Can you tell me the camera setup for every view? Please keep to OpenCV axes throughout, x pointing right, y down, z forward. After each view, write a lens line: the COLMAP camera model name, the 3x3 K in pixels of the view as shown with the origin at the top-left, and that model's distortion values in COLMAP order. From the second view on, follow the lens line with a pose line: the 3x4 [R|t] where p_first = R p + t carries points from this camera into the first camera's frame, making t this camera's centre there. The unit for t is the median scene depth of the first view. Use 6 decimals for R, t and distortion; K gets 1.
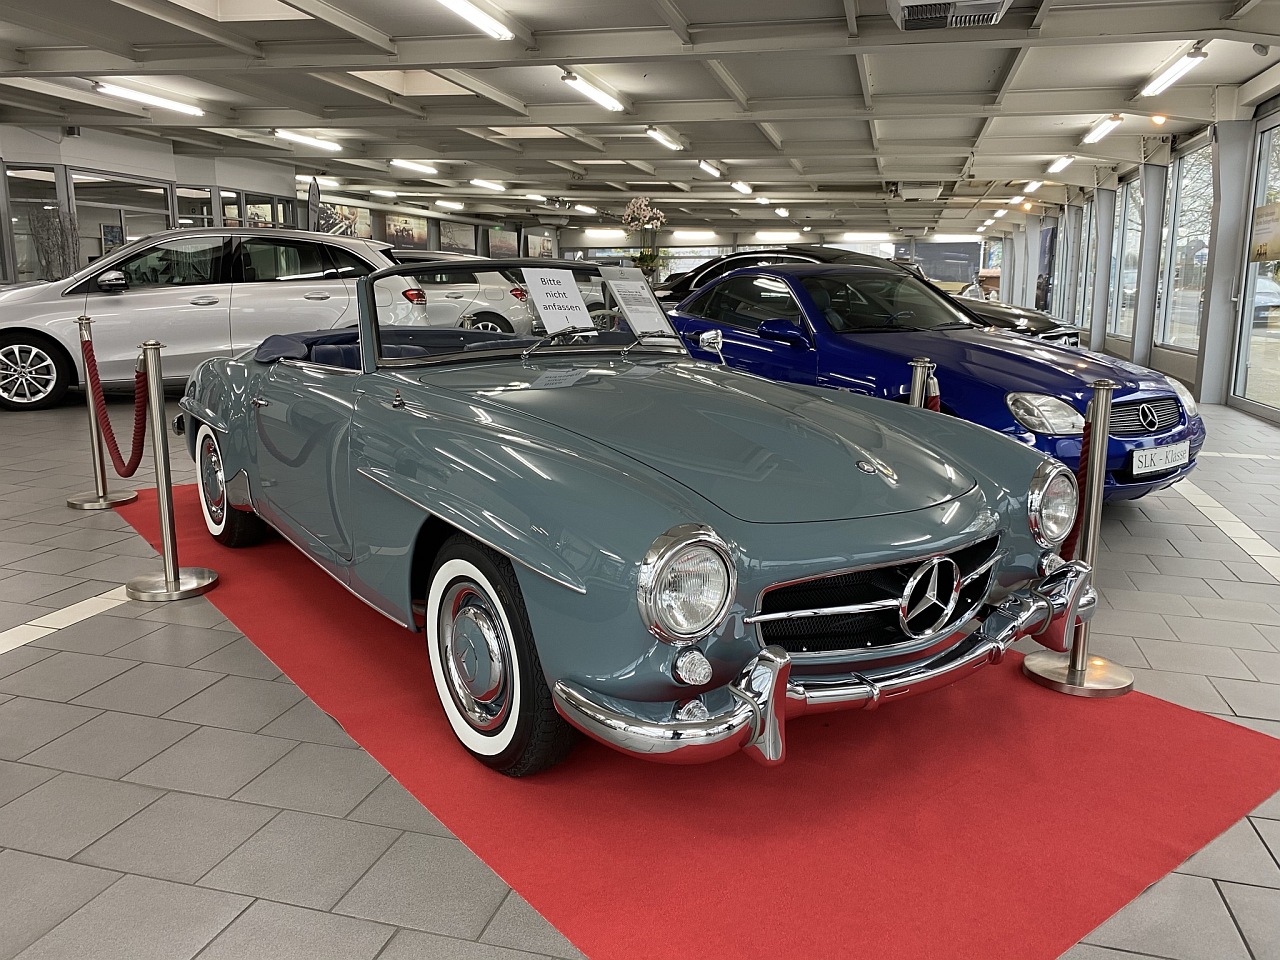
lens RADIAL K [[1006.1, 0, 642.9], [0, 1006.1, 471.9], [0, 0, 1]] dist [0.002657, -0.005198]
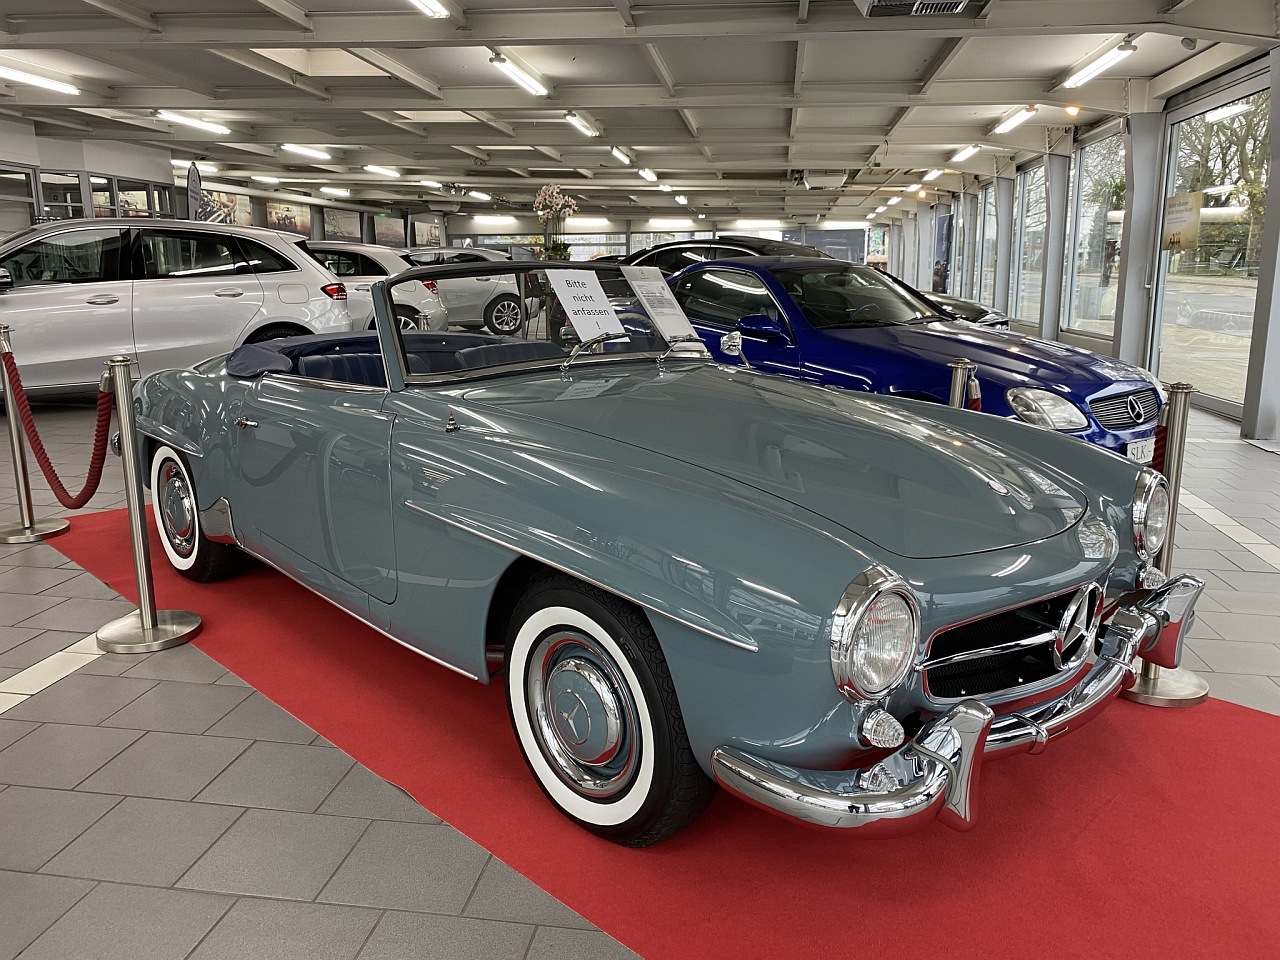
lens RADIAL K [[1005.7, 0, 648.8], [0, 1005.7, 479.3], [0, 0, 1]] dist [-0.000157, -0.000796]
pose [[0.992041, -0.033144, 0.121475, -0.071628], [0.030668, 0.999283, 0.022197, -0.014661], [-0.122123, -0.018295, 0.992346, 0.039265]]
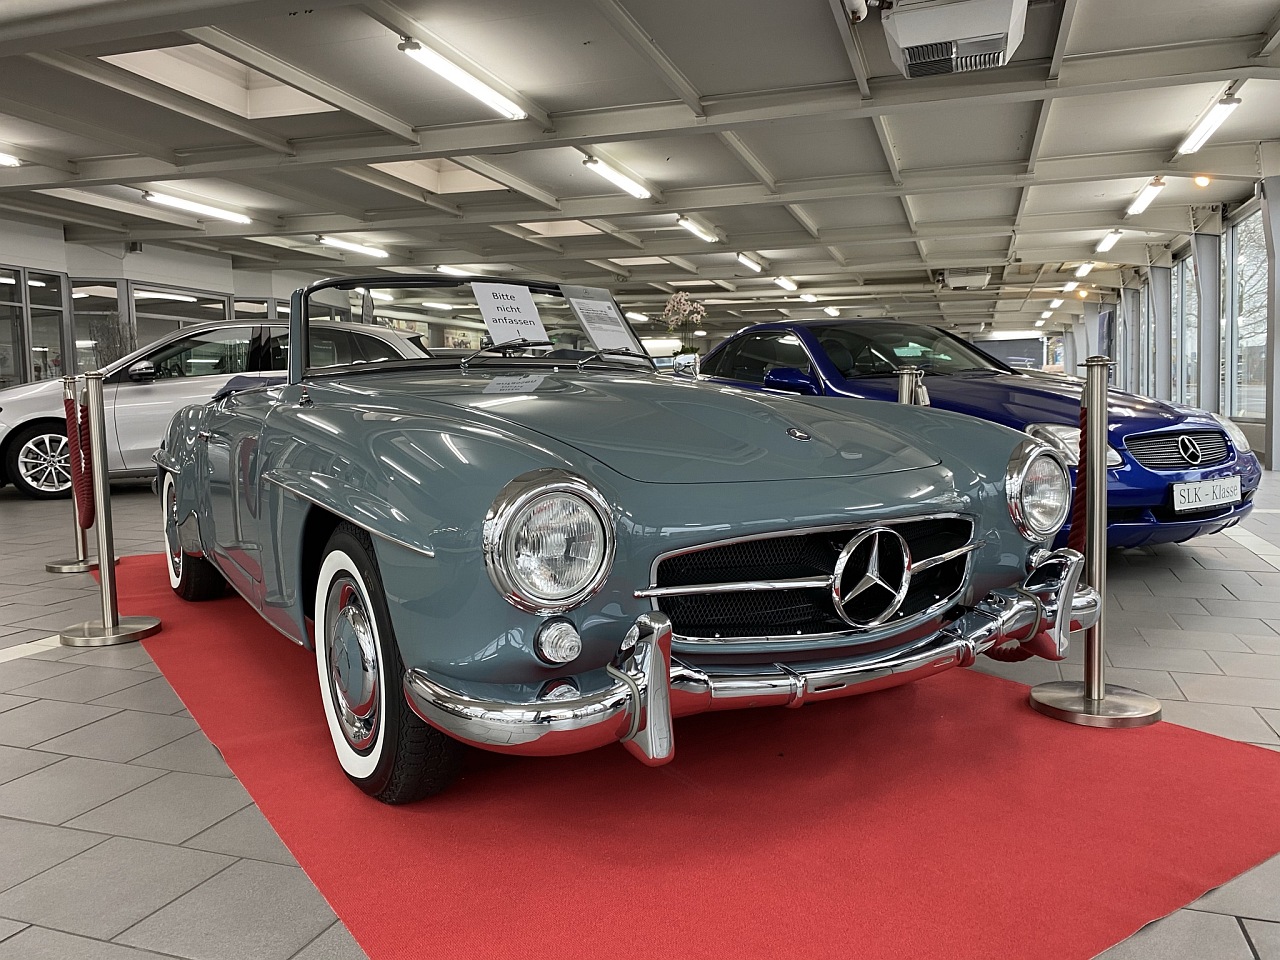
lens RADIAL K [[1006.1, 0, 642.9], [0, 1006.1, 471.9], [0, 0, 1]] dist [0.002657, -0.005198]
pose [[0.997292, -0.023751, -0.069600, 0.050249], [0.015515, 0.993061, -0.116577, 0.042832], [0.071886, 0.115181, 0.990740, 0.047441]]
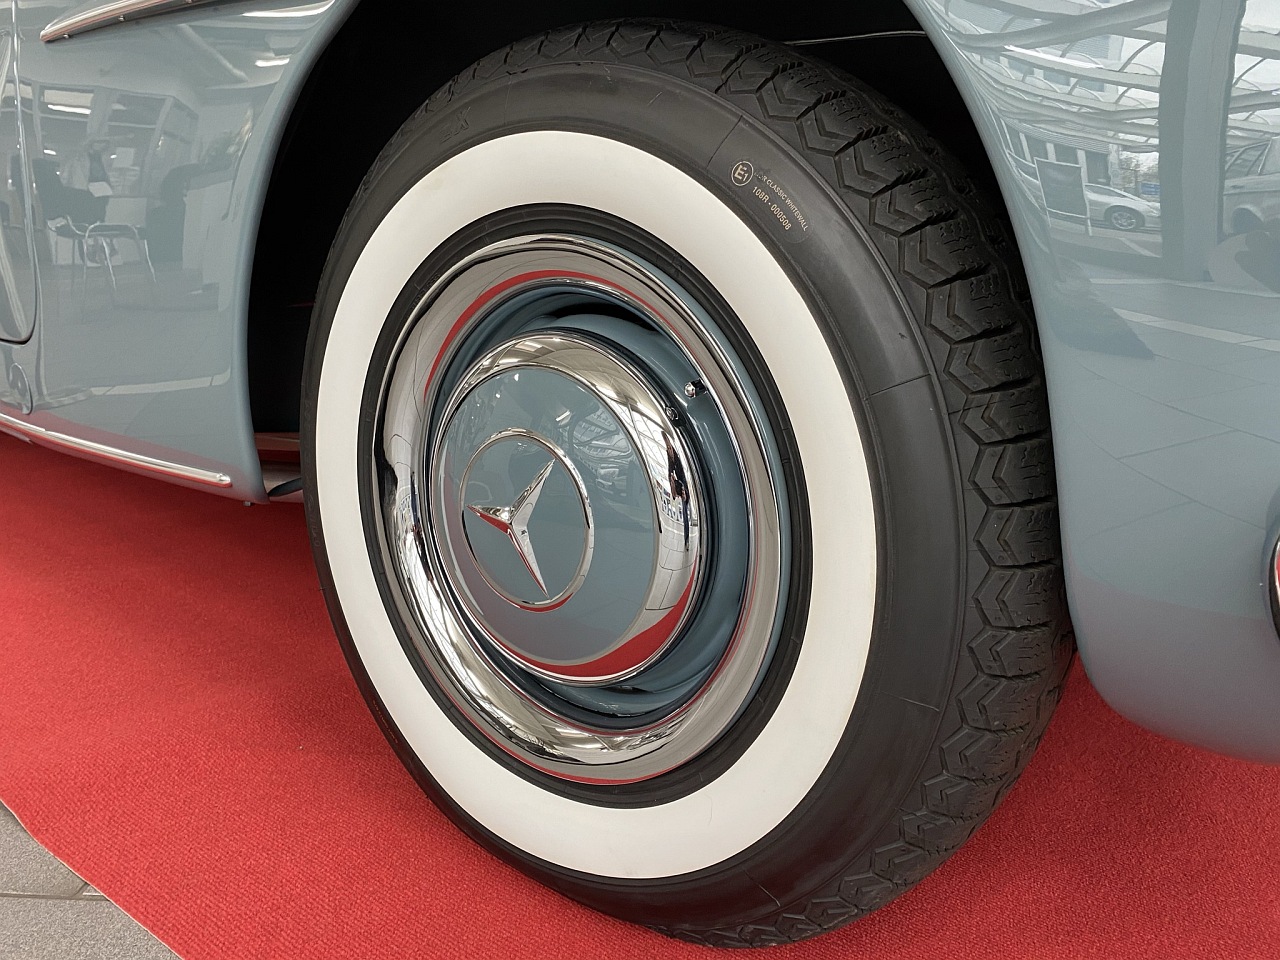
lens RADIAL K [[986.6, 0, 641.3], [0, 986.6, 481.4], [0, 0, 1]] dist [0.000474, -0.001958]
pose [[0.964248, -0.025507, 0.263771, -0.073308], [0.021588, 0.999609, 0.017744, 0.058186], [-0.264121, -0.011415, 0.964422, 0.253266]]
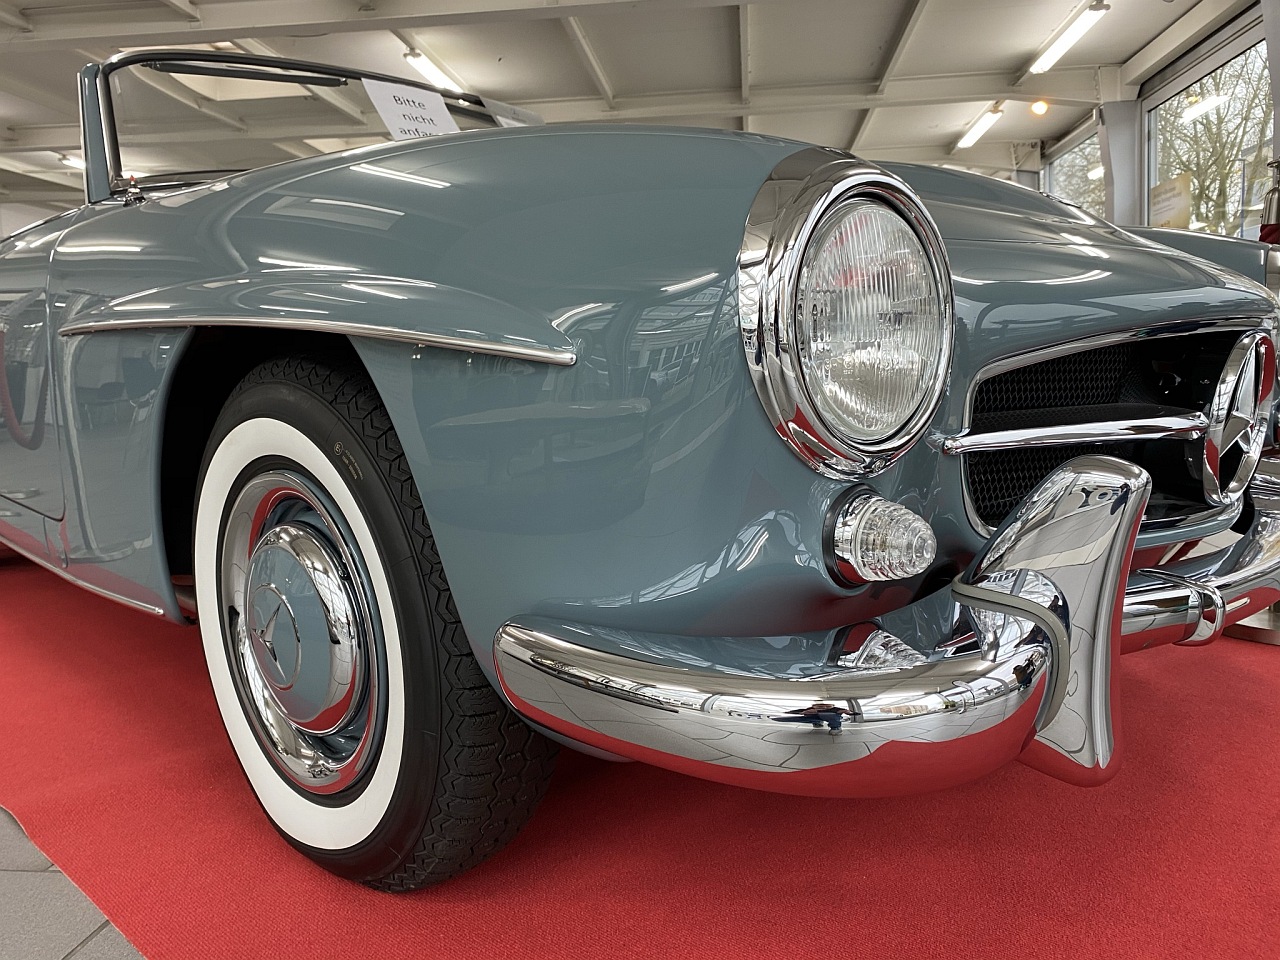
lens RADIAL K [[1006.1, 0, 642.9], [0, 1006.1, 471.9], [0, 0, 1]] dist [0.002657, -0.005198]
pose [[0.988216, -0.063009, 0.139496, -0.024331], [0.074138, 0.994342, -0.076073, 0.053903], [-0.133913, 0.085518, 0.987296, 0.178739]]
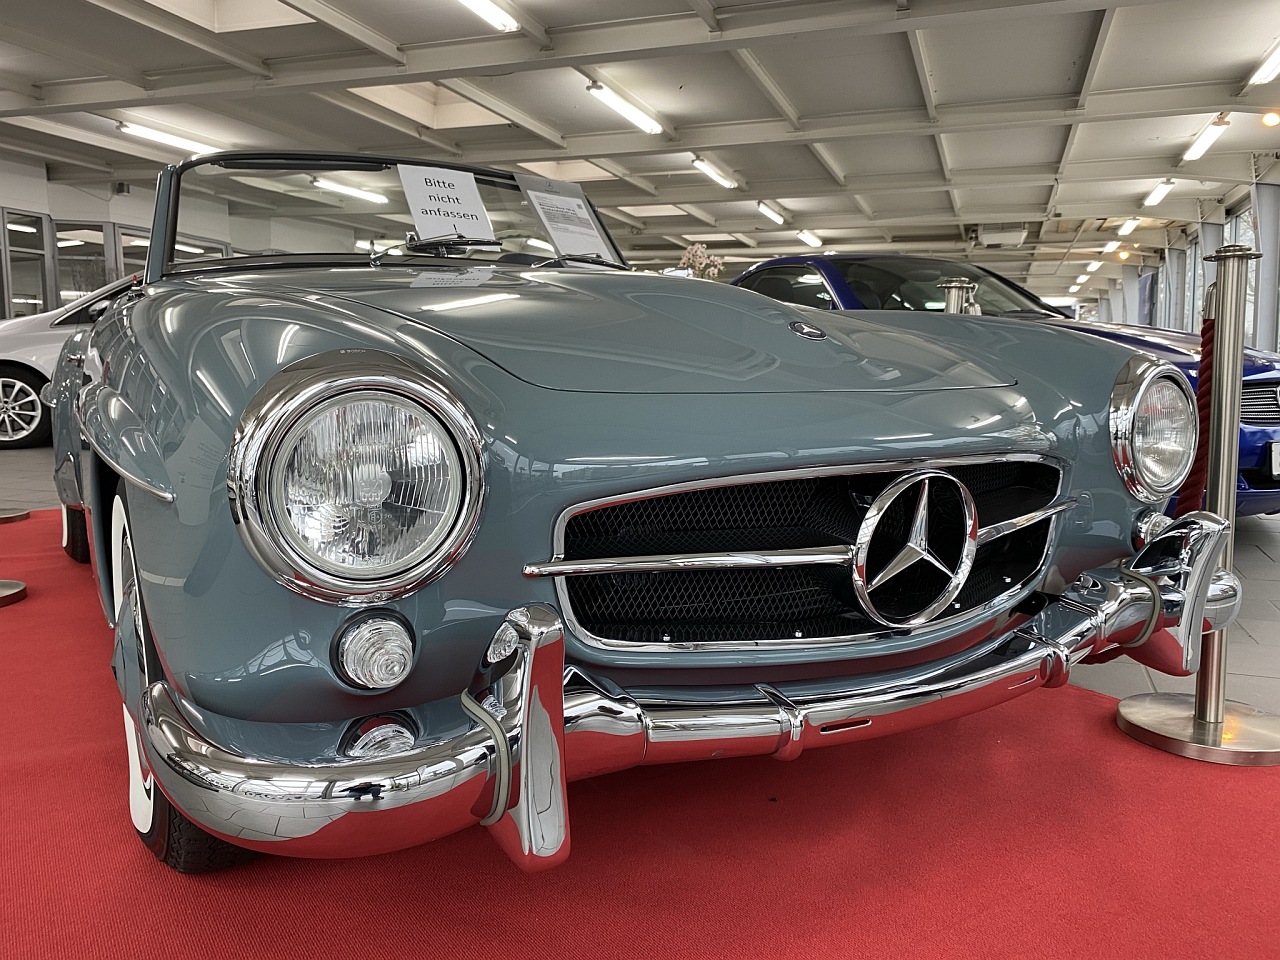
lens RADIAL K [[1006.1, 0, 642.9], [0, 1006.1, 471.9], [0, 0, 1]] dist [0.002657, -0.005198]
pose [[0.995933, -0.004814, -0.089972, 0.061320], [-0.002890, 0.996351, -0.085303, 0.042021], [0.090054, 0.085217, 0.992284, 0.147967]]
